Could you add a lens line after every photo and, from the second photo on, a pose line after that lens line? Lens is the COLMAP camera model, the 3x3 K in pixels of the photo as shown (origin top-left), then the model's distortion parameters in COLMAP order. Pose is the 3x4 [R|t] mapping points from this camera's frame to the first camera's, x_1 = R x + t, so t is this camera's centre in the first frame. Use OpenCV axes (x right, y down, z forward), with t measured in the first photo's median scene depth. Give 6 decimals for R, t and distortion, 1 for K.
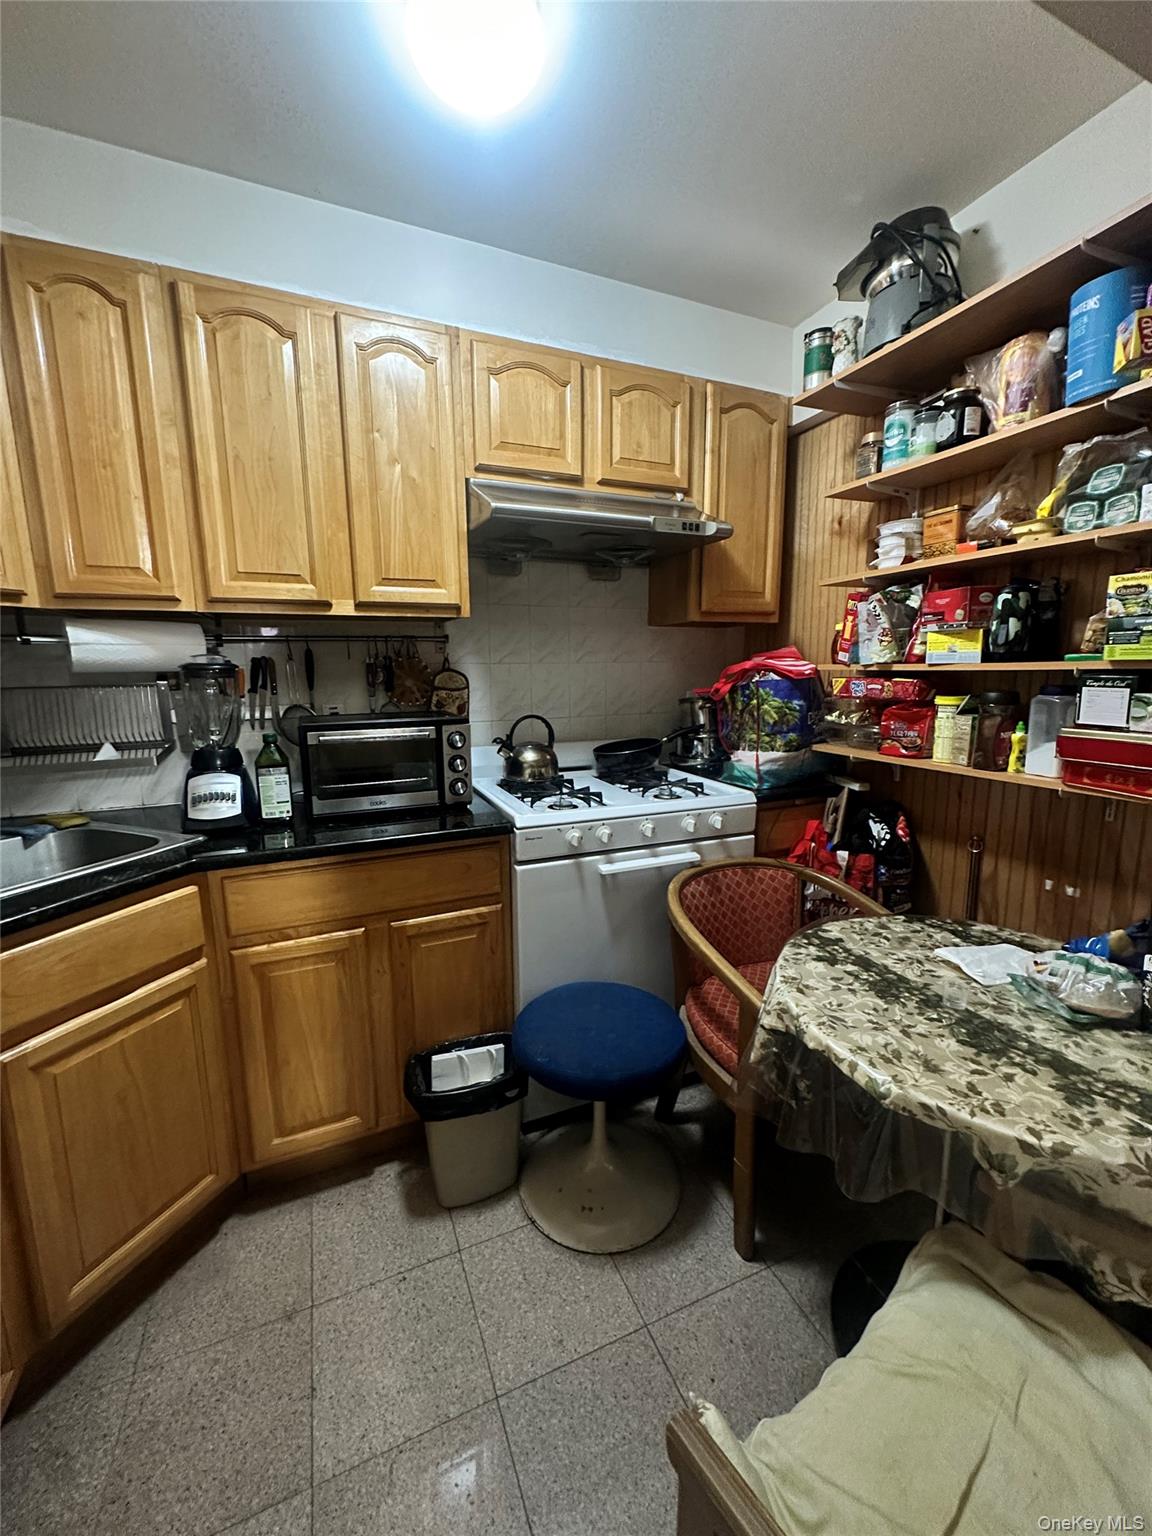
lens RADIAL K [[617.8, 0, 575.7], [0, 617.8, 767.5], [0, 0, 1]] dist [0.000871, 0.000363]
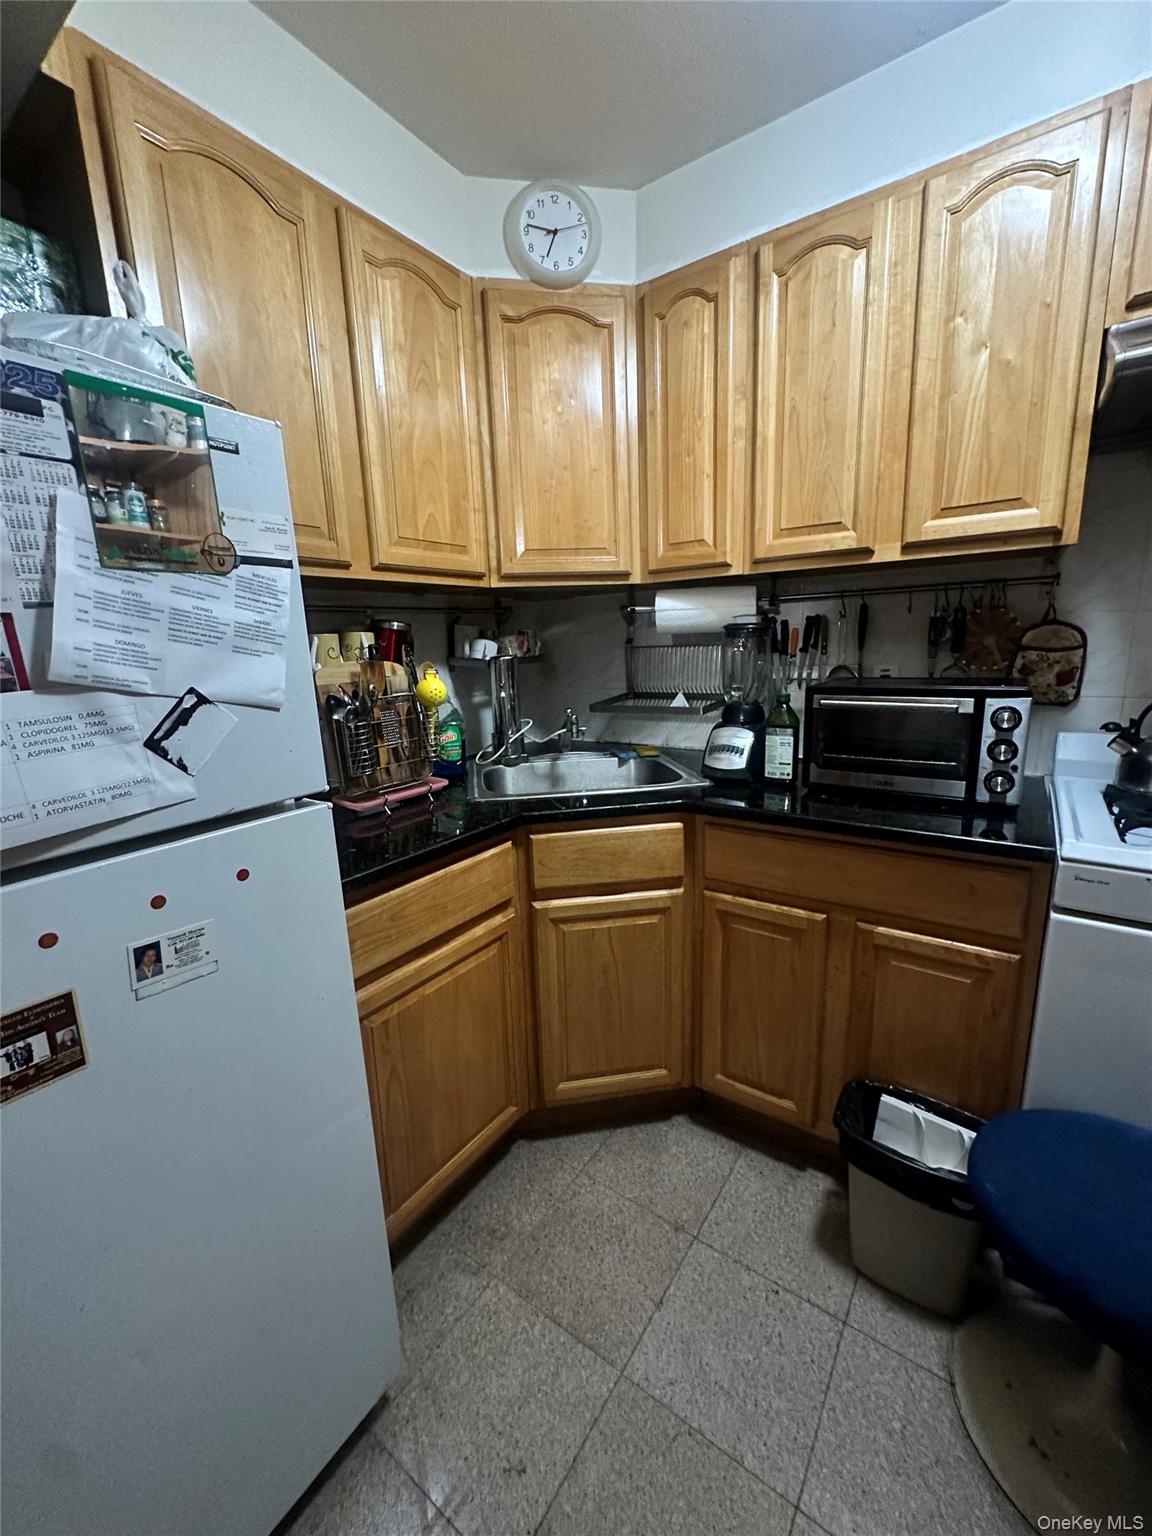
lens RADIAL K [[617.8, 0, 575.1], [0, 617.8, 767.3], [0, 0, 1]] dist [0.000871, 0.000363]
pose [[0.521999, 0.164130, -0.837006, 0.177271], [-0.112655, 0.985981, 0.123085, -0.022251], [0.845474, 0.030043, 0.533171, 0.193487]]
